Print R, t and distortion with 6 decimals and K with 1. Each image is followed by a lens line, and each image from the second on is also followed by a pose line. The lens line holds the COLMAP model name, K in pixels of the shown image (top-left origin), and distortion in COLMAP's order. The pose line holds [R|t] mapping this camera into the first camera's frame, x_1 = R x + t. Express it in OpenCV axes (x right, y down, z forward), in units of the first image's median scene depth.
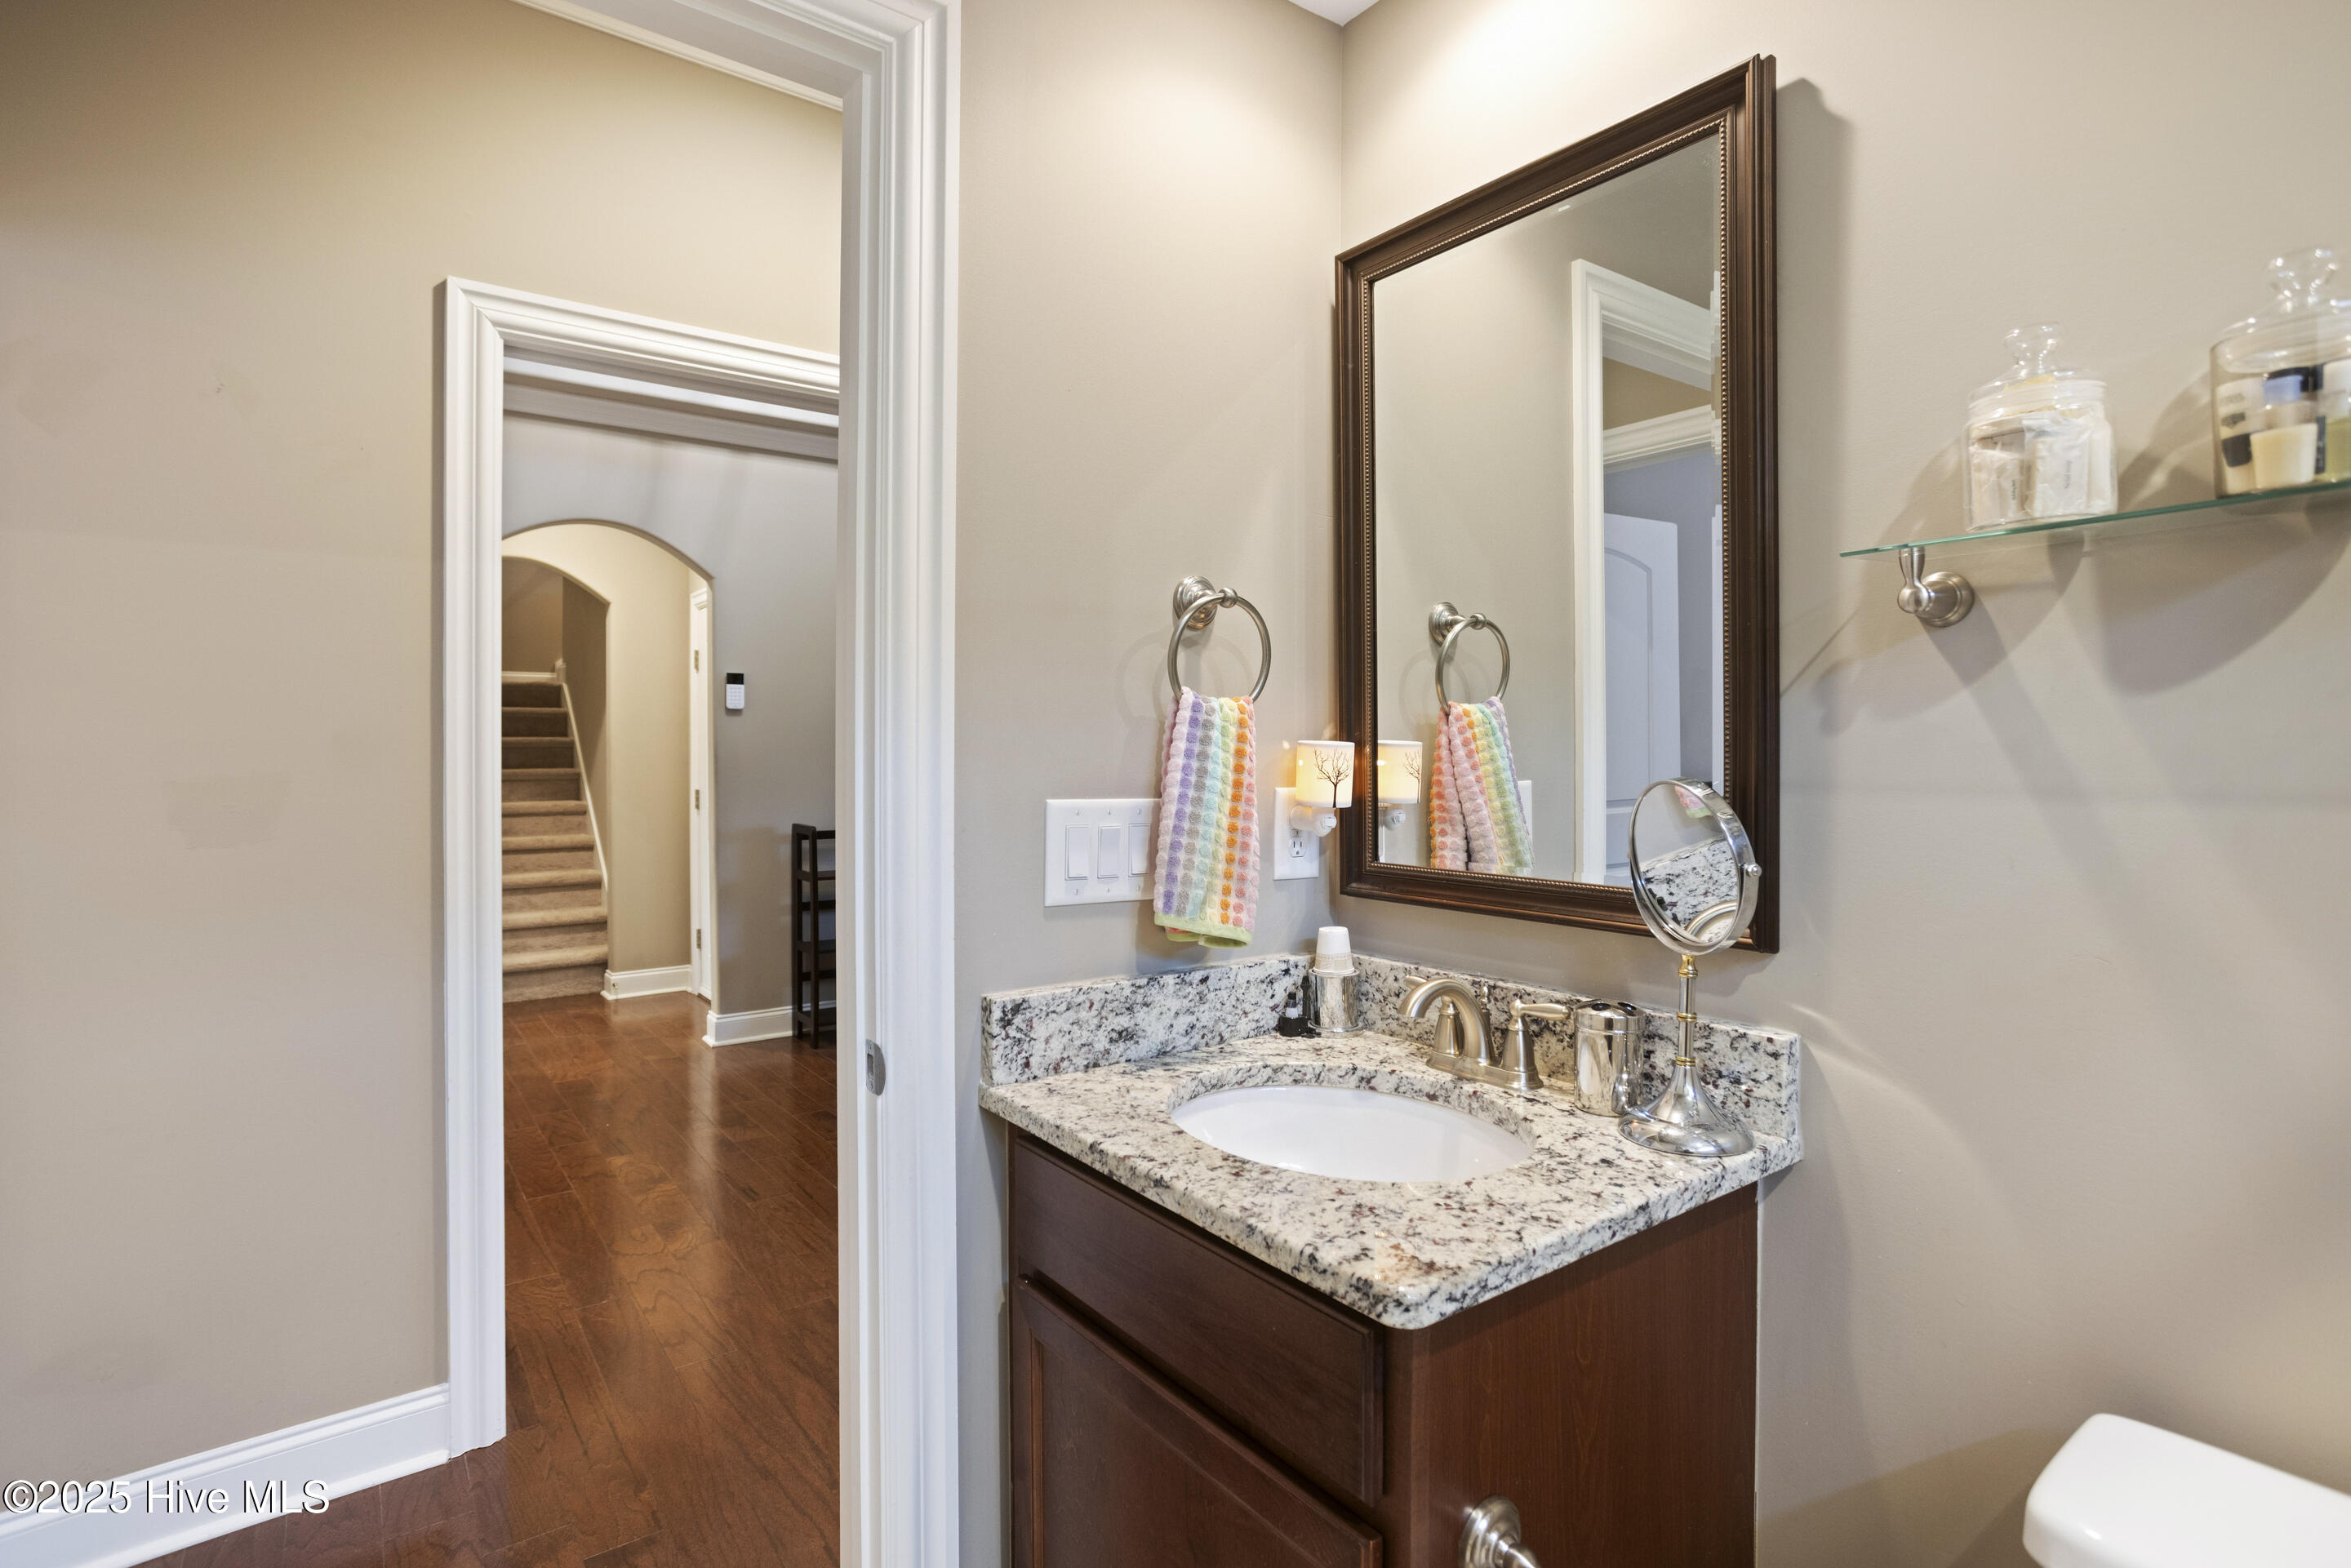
lens RADIAL K [[1127.9, 0, 1175.8], [0, 1127.9, 769.2], [0, 0, 1]] dist [-0.037734, 0.020327]
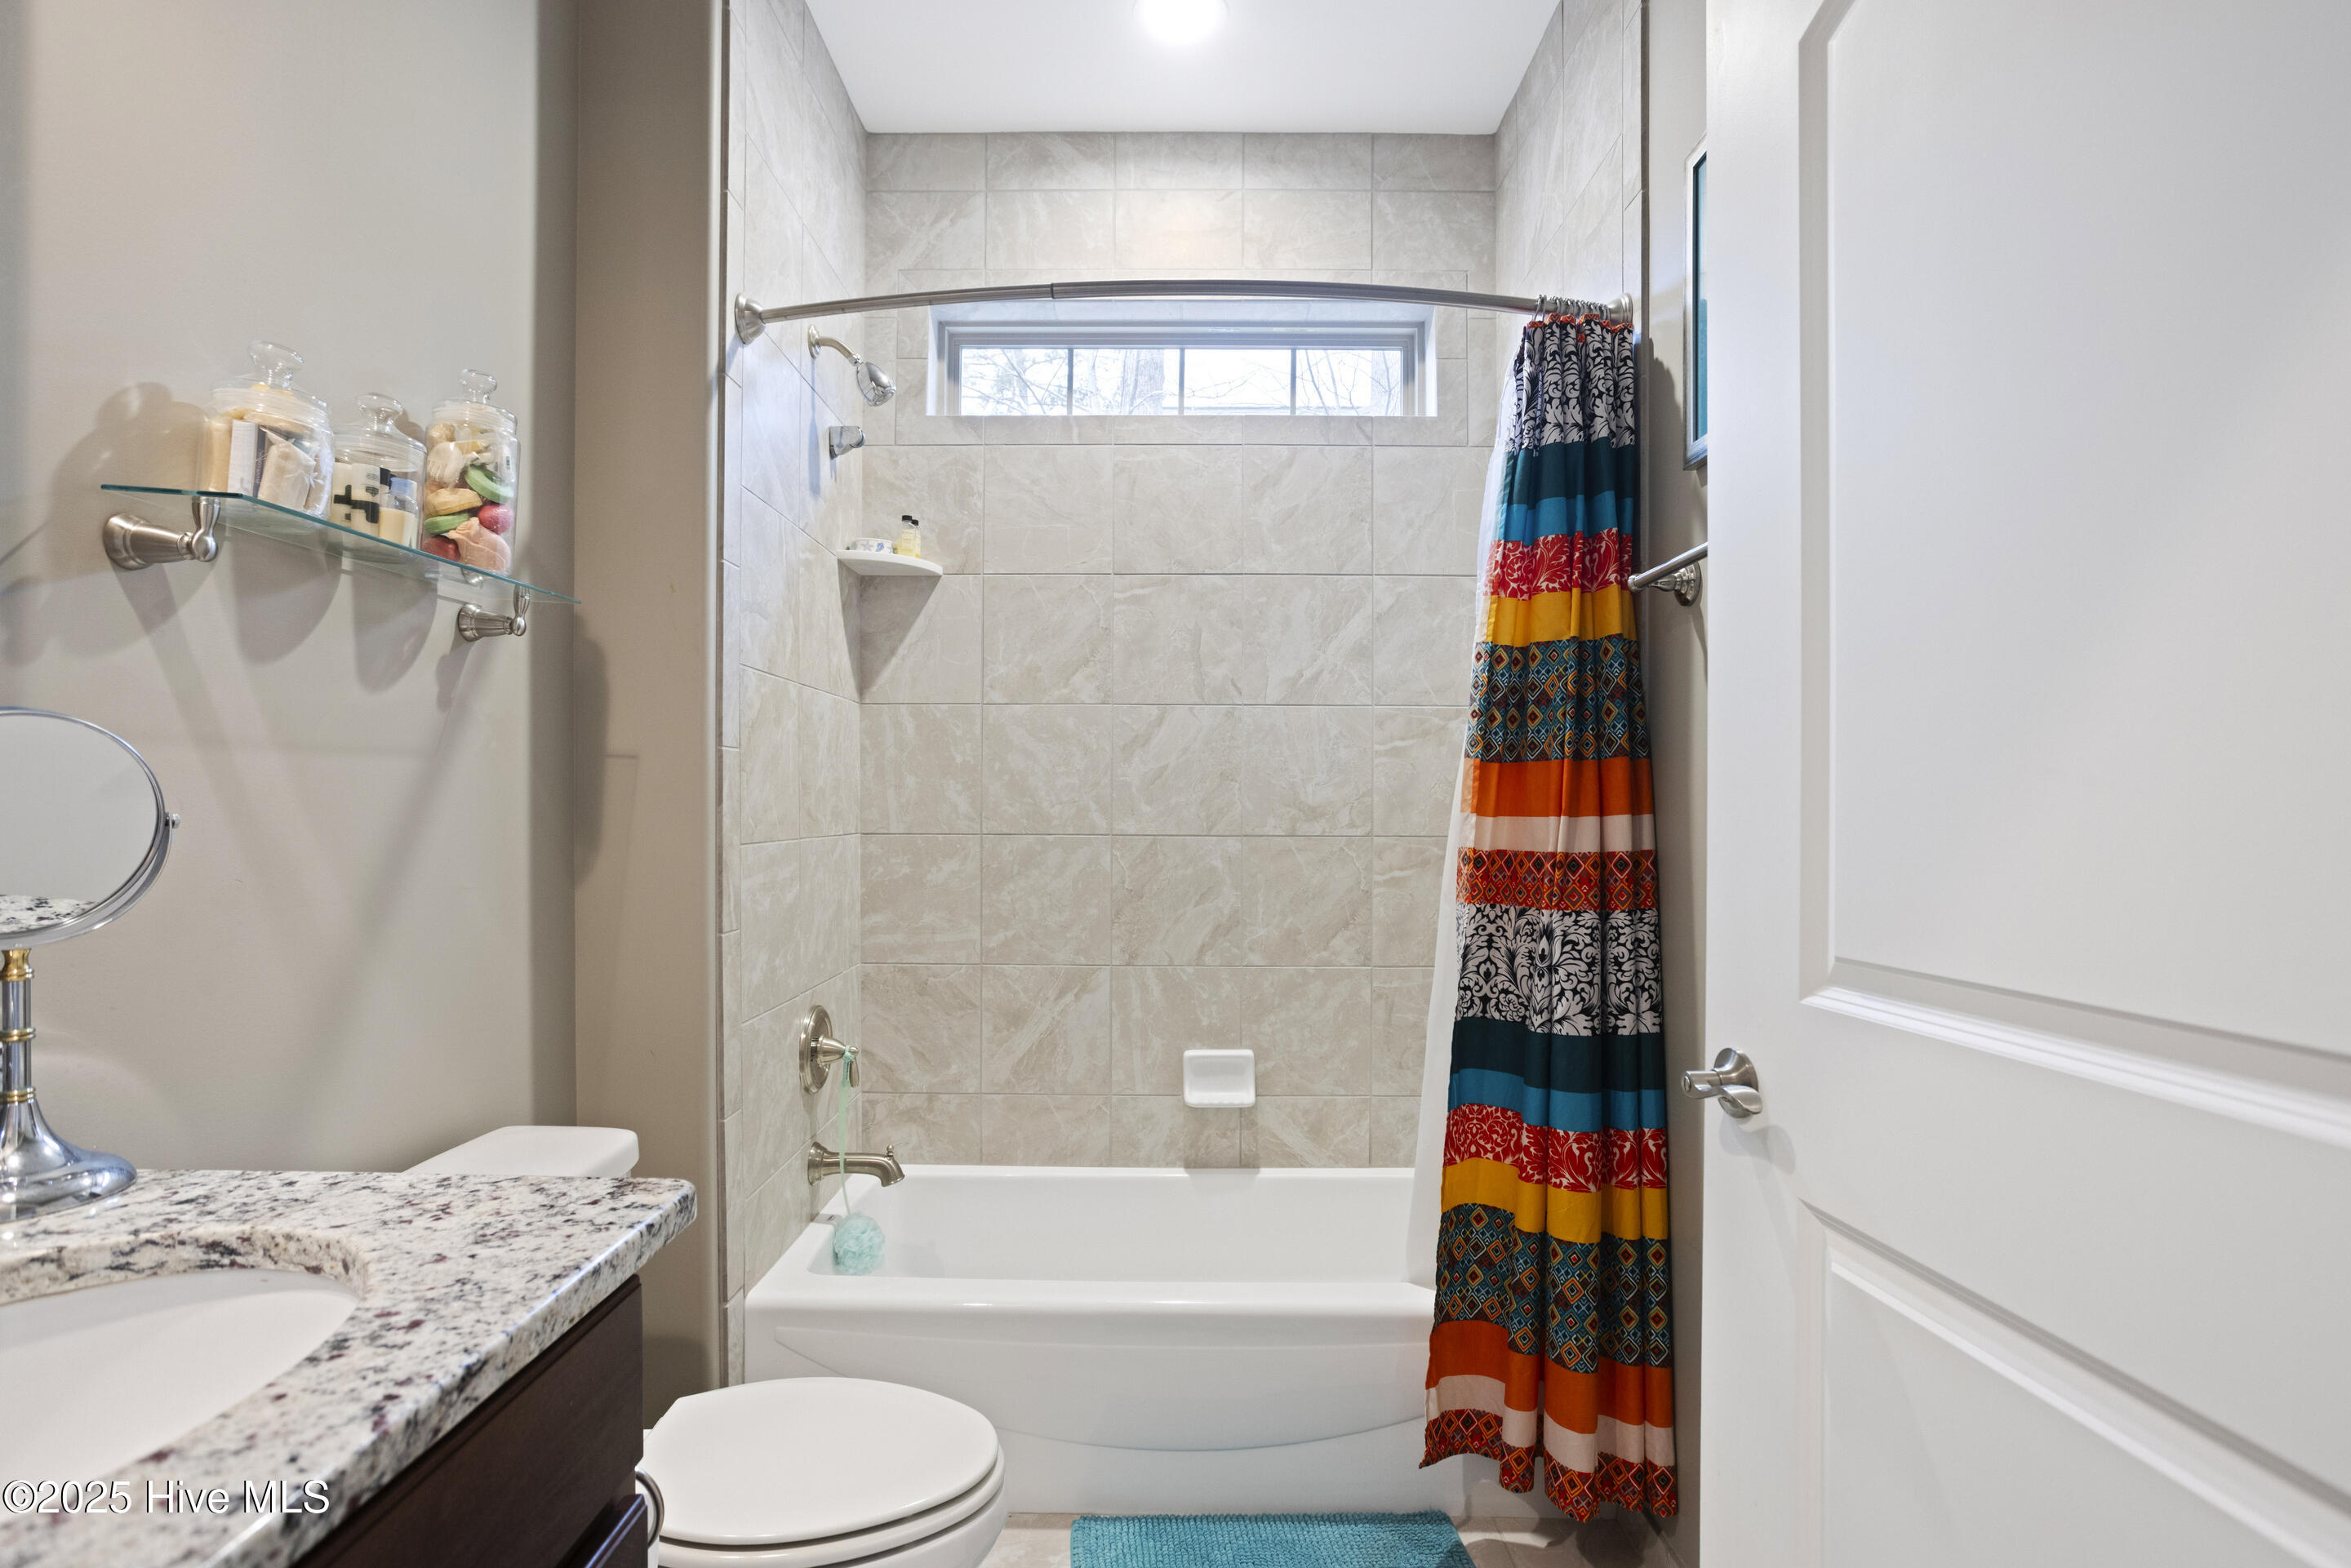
lens RADIAL K [[1127.9, 0, 1175.2], [0, 1127.9, 791.0], [0, 0, 1]] dist [-0.037734, 0.020327]
pose [[-0.795949, 0.007504, 0.605317, -0.652610], [0.008921, 0.999960, -0.000665, 0.078810], [-0.605298, 0.004870, -0.795984, 1.255925]]
